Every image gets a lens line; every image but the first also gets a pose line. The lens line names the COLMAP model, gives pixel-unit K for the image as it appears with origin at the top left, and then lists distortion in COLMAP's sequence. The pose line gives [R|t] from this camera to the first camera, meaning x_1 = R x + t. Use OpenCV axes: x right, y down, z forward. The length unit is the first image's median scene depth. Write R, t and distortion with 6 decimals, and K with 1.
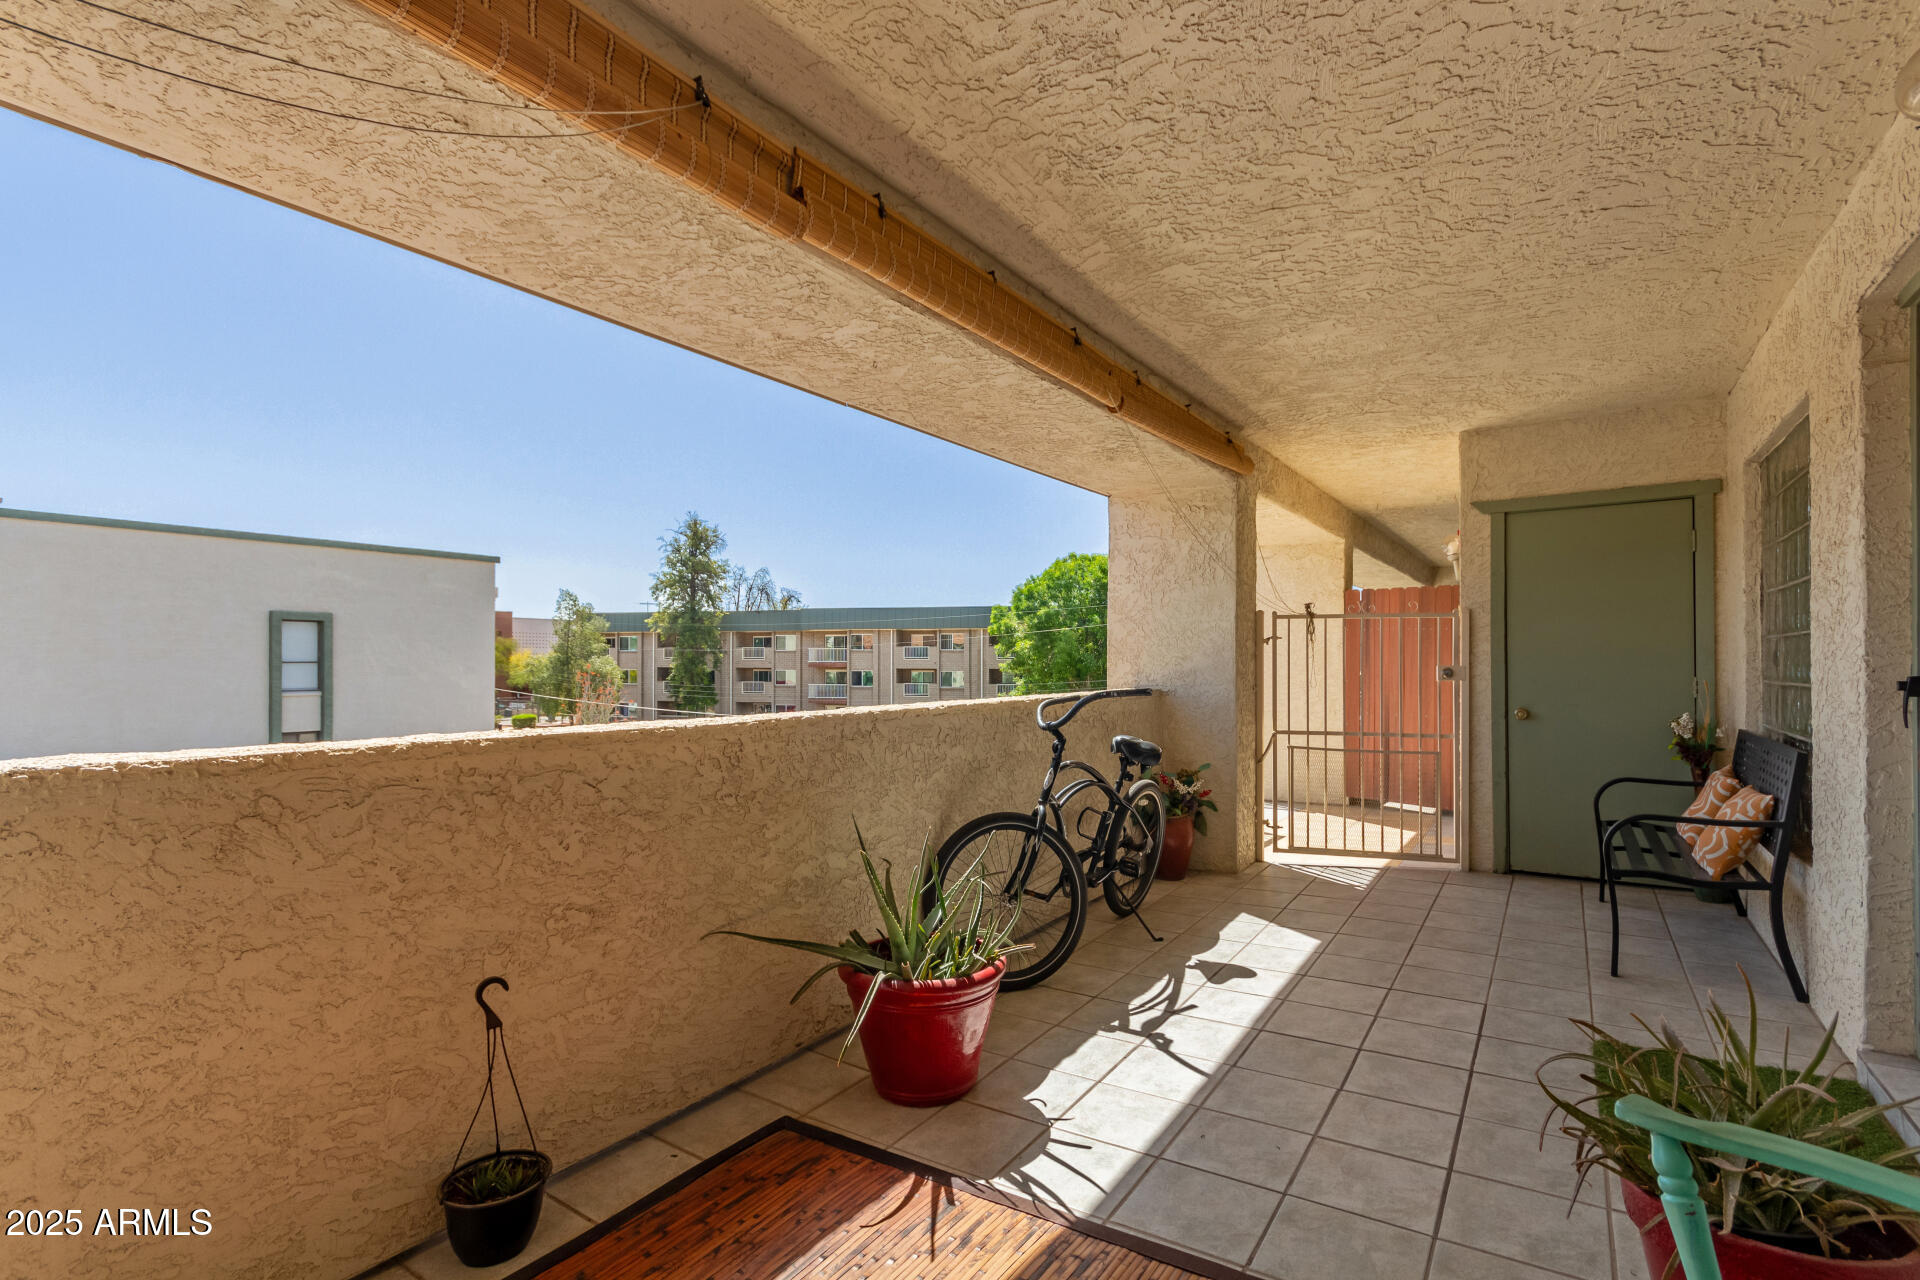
lens RADIAL K [[885.7, 0, 962.4], [0, 885.7, 644.1], [0, 0, 1]] dist [0.004408, -0.000359]
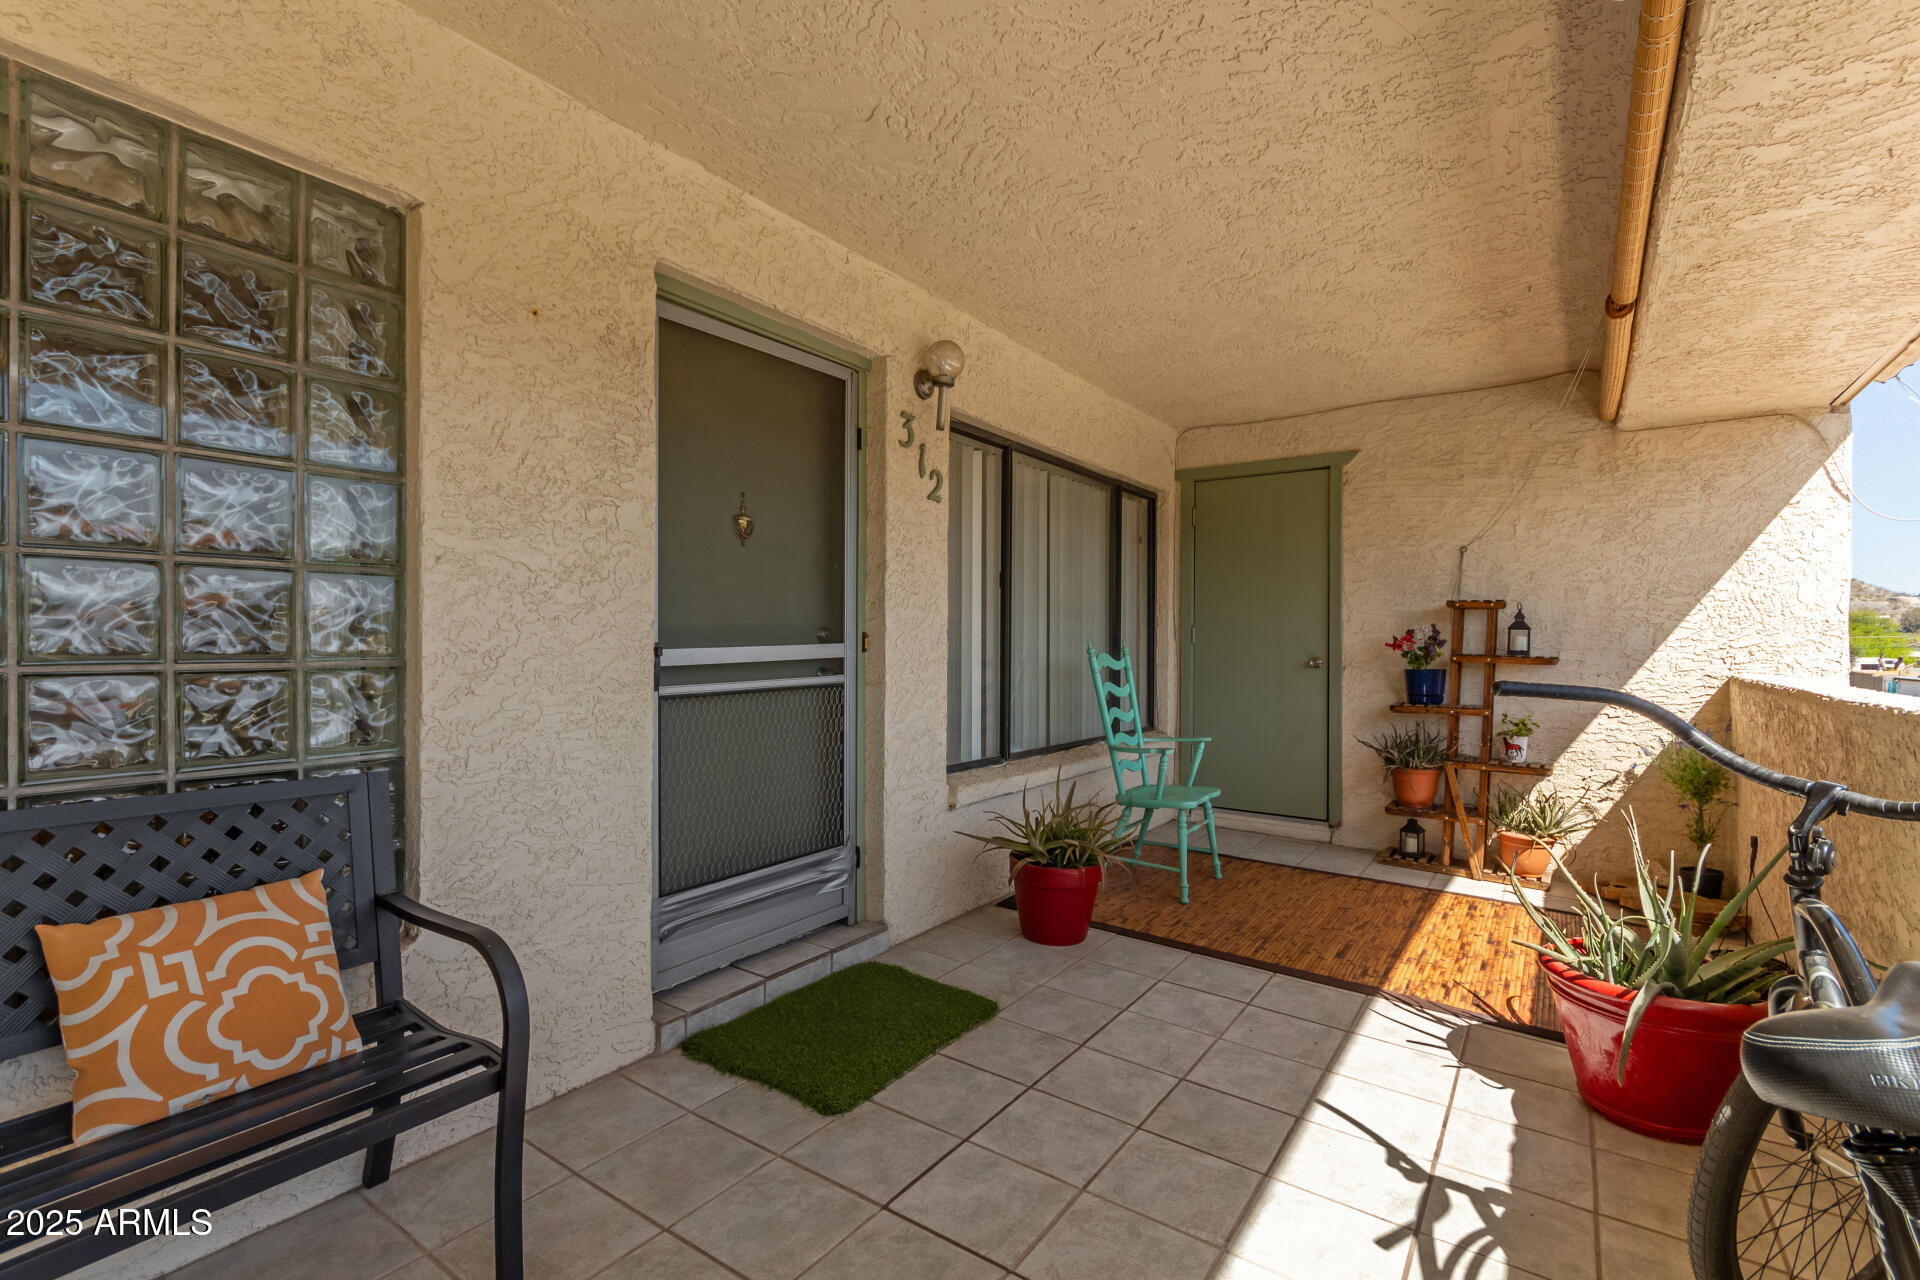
lens RADIAL K [[885.7, 0, 957.7], [0, 885.7, 644.2], [0, 0, 1]] dist [0.004408, -0.000359]
pose [[-0.999931, -0.003836, 0.011075, 0.585762], [-0.003970, 0.999919, -0.012065, 0.038128], [-0.011028, -0.012108, -0.999866, 1.747732]]
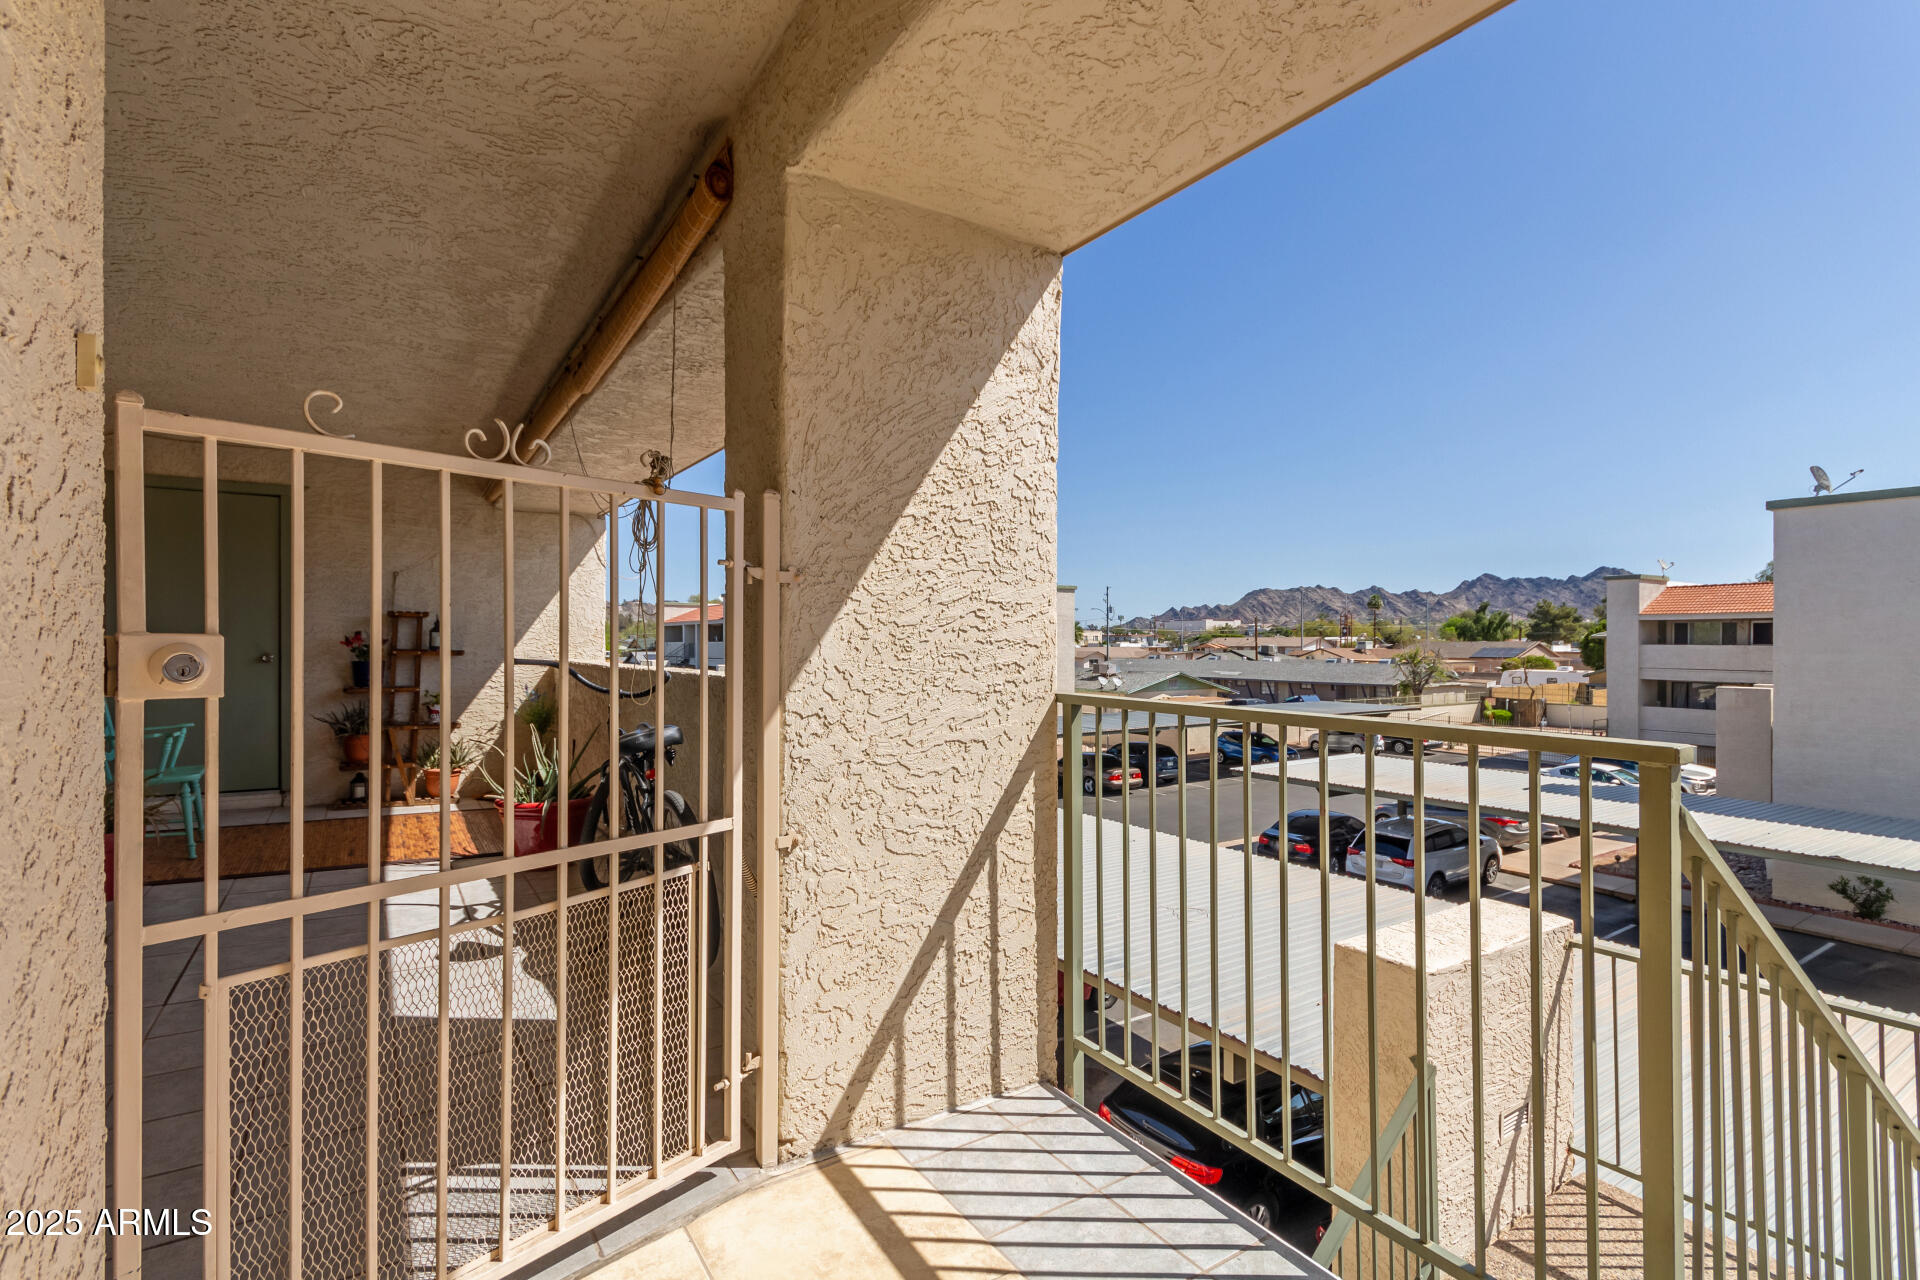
lens RADIAL K [[885.7, 0, 966.2], [0, 885.7, 641.0], [0, 0, 1]] dist [0.004408, -0.000359]
pose [[-0.377696, -0.002185, -0.925927, 1.233878], [0.012665, 0.999891, -0.007526, 0.047560], [0.925843, -0.014569, -0.377628, 2.324471]]
